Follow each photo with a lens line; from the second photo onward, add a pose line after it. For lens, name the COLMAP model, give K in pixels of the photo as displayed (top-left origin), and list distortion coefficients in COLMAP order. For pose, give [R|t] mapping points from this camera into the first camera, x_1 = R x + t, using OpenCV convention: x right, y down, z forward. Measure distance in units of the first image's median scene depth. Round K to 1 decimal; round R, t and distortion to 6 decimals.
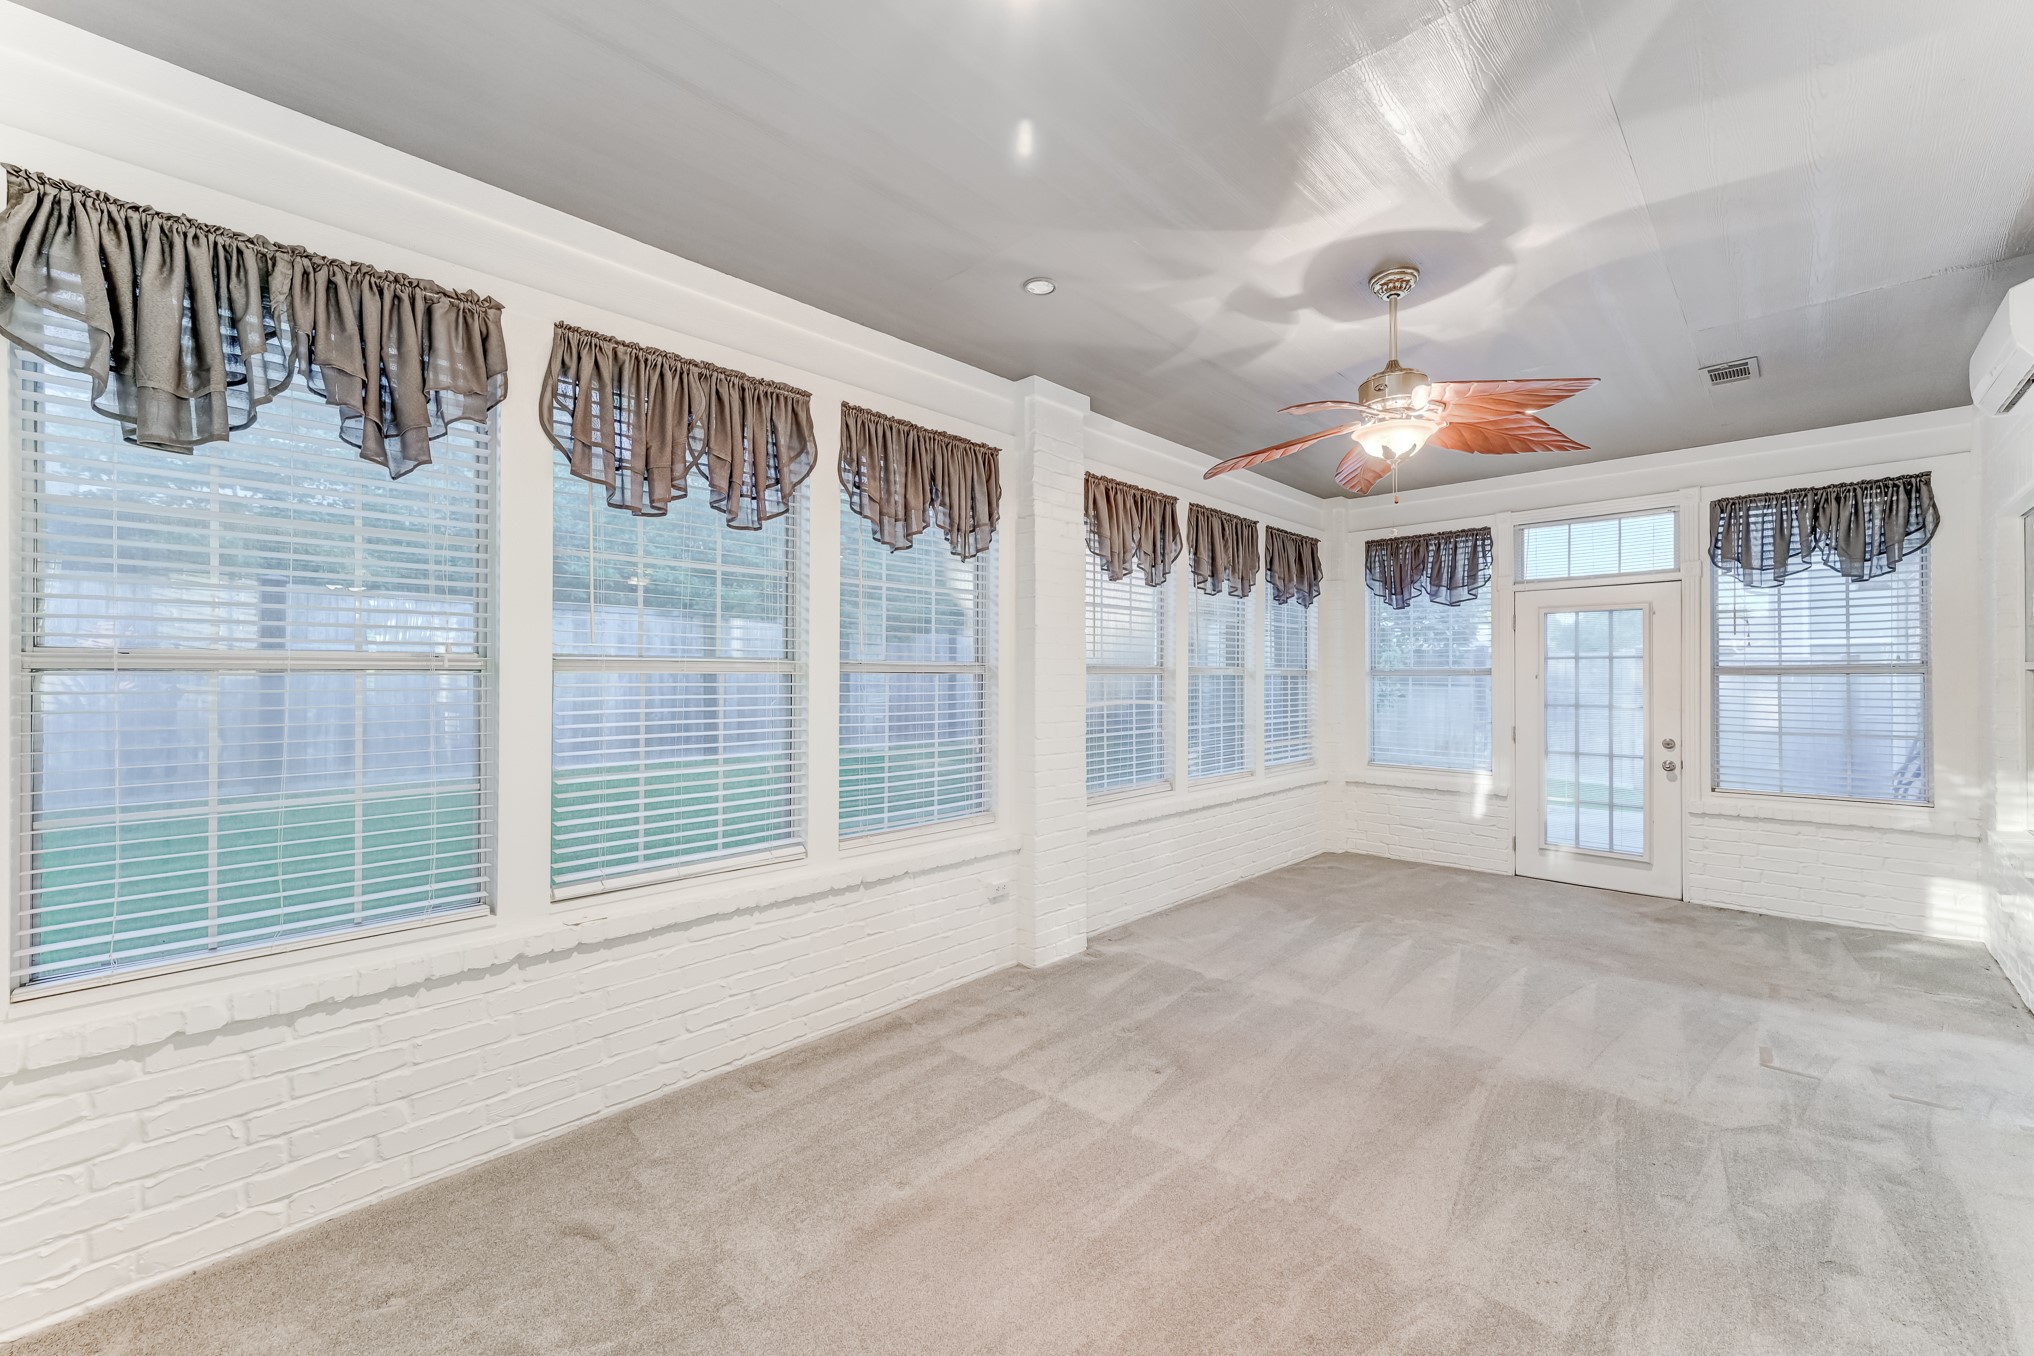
lens RADIAL K [[800.4, 0, 1029.9], [0, 800.4, 672.2], [0, 0, 1]] dist [0.010314, -0.000323]
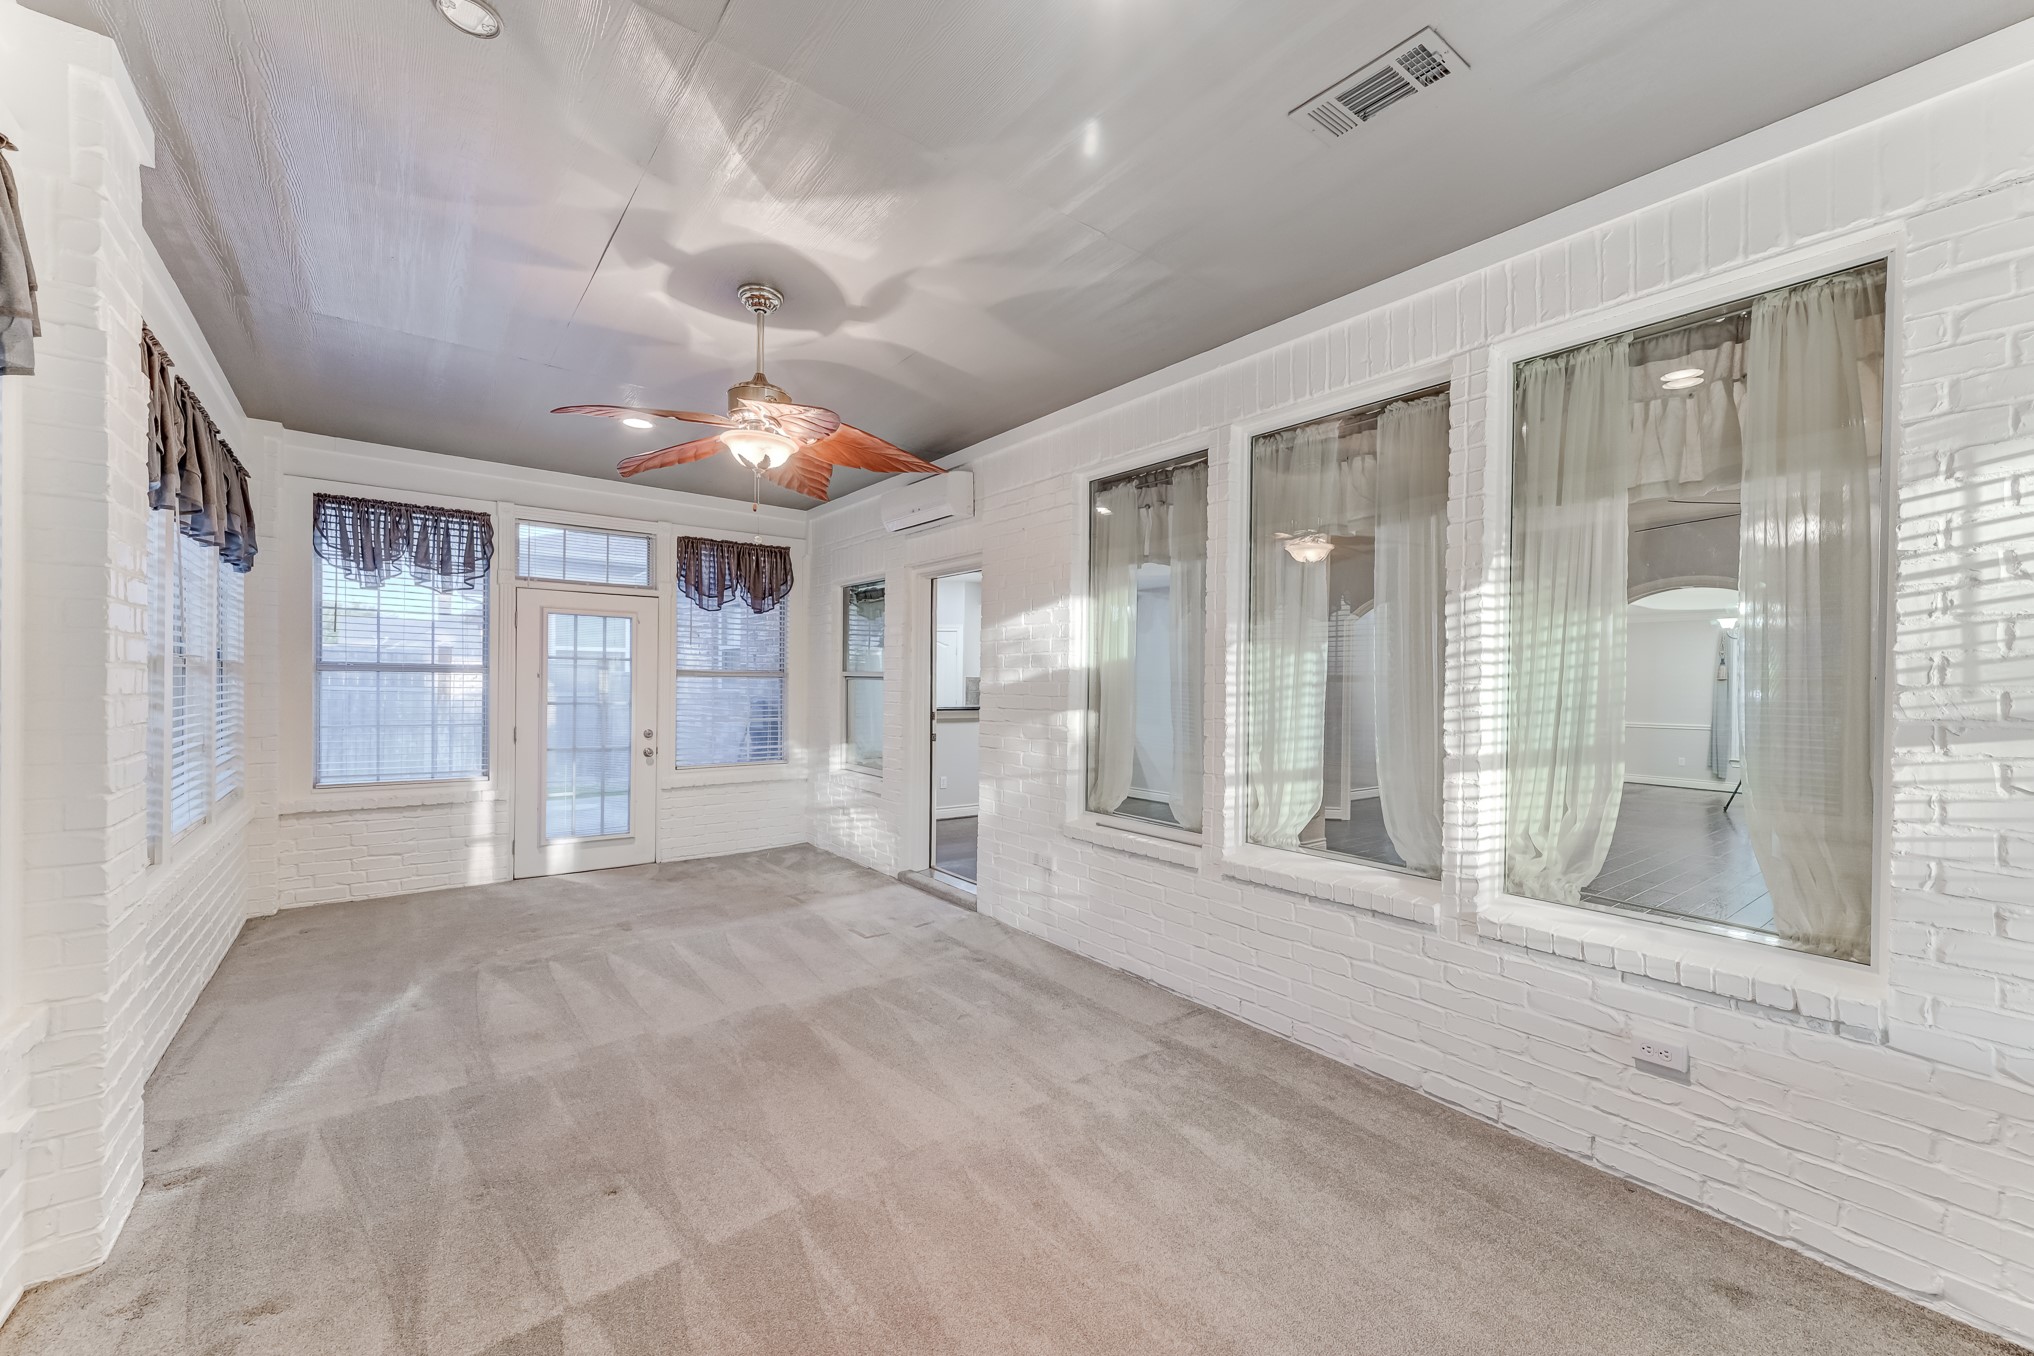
lens RADIAL K [[800.4, 0, 1027.7], [0, 800.4, 691.6], [0, 0, 1]] dist [0.010314, -0.000323]
pose [[0.142787, -0.006890, 0.989730, -0.422493], [-0.021378, 0.999721, 0.010043, 0.004308], [-0.989523, -0.022593, 0.142599, 0.399175]]
